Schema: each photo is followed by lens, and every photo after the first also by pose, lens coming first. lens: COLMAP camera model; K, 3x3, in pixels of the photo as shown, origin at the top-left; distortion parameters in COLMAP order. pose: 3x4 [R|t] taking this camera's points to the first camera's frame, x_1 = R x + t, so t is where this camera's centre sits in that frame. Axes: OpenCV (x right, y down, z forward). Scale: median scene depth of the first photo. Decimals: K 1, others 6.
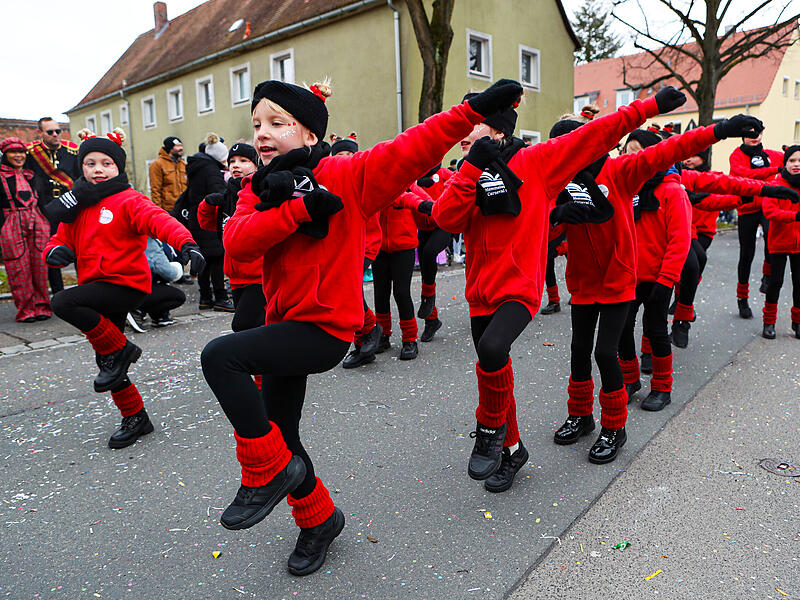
lens RADIAL K [[614.4, 0, 403.5], [0, 614.4, 296.5], [0, 0, 1]] dist [-0.097229, 0.067196]
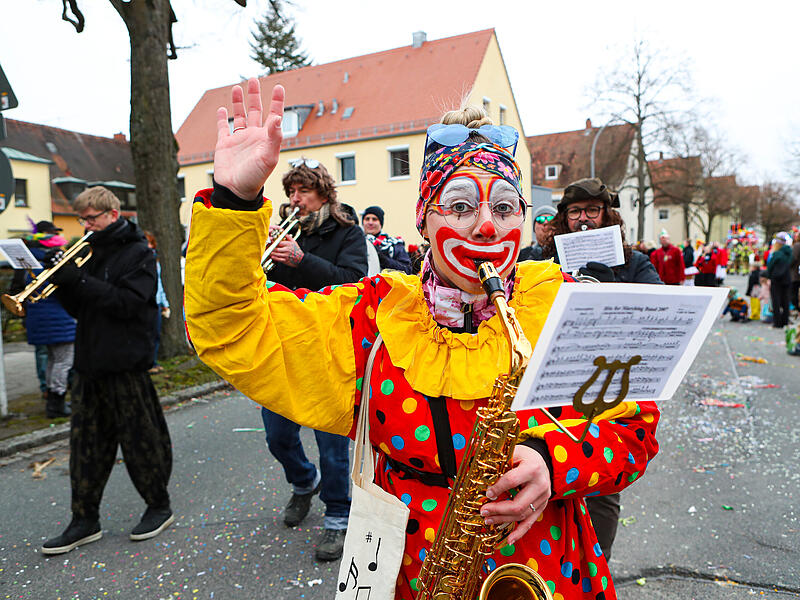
lens RADIAL K [[656.3, 0, 407.5], [0, 656.3, 301.6], [0, 0, 1]] dist [-0.060088, 0.014509]
pose [[0.933460, -0.031297, 0.357314, 0.535214], [0.063468, 0.994879, -0.078664, -0.124462], [-0.353023, 0.096108, 0.930666, 0.635495]]
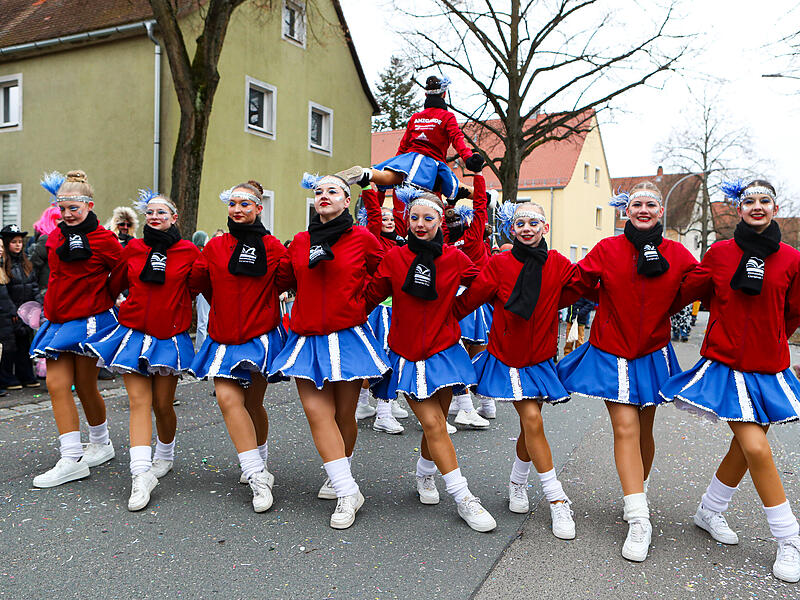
lens RADIAL K [[707.6, 0, 400.9], [0, 707.6, 300.1], [0, 0, 1]] dist [-0.097613, 0.105065]
pose [[0.954296, 0.034783, 0.296834, 0.031844], [0.000761, 0.992918, -0.118798, -0.015460], [-0.298864, 0.113595, 0.947511, 0.044317]]
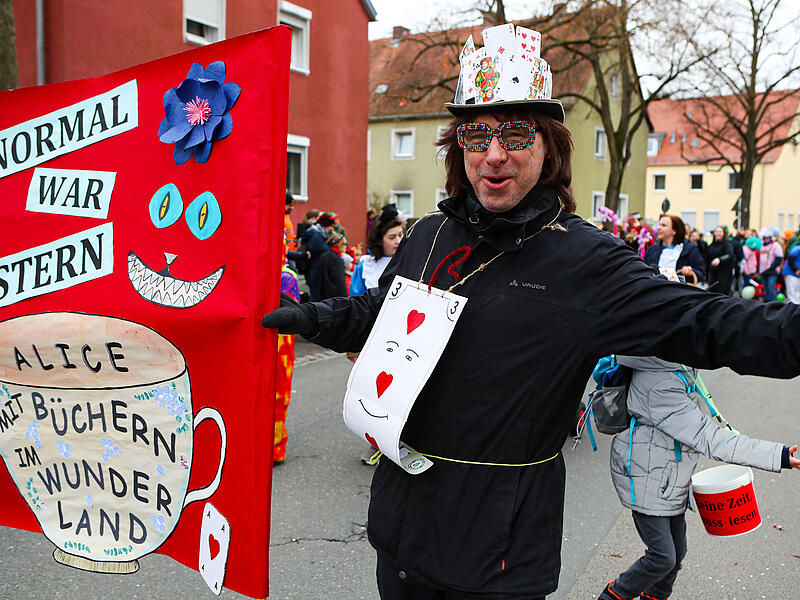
lens RADIAL K [[819.7, 0, 401.1], [0, 819.7, 297.8], [0, 0, 1]] dist [-0.041041, 0.000000]
pose [[0.991038, 0.036965, 0.128368, -0.595741], [-0.028833, 0.997492, -0.064640, 0.107207], [-0.130435, 0.060359, 0.989618, -0.854402]]
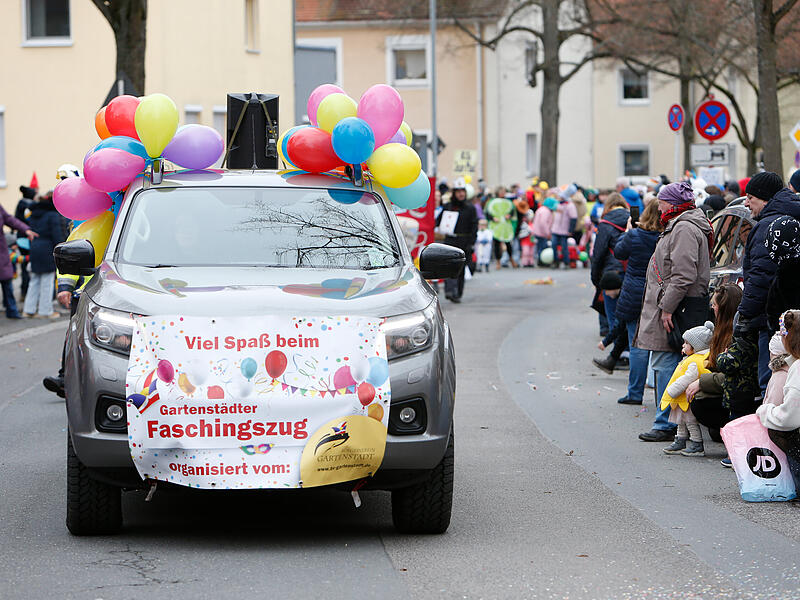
lens RADIAL K [[3473.5, 0, 401.6], [0, 3473.5, 298.6], [0, 0, 1]] dist [1.043389, 0.000000]
pose [[0.799735, -0.012908, 0.600214, -1.093522], [0.090814, 0.990865, -0.099693, 0.201634], [-0.593445, 0.134236, 0.793602, -1.431520]]
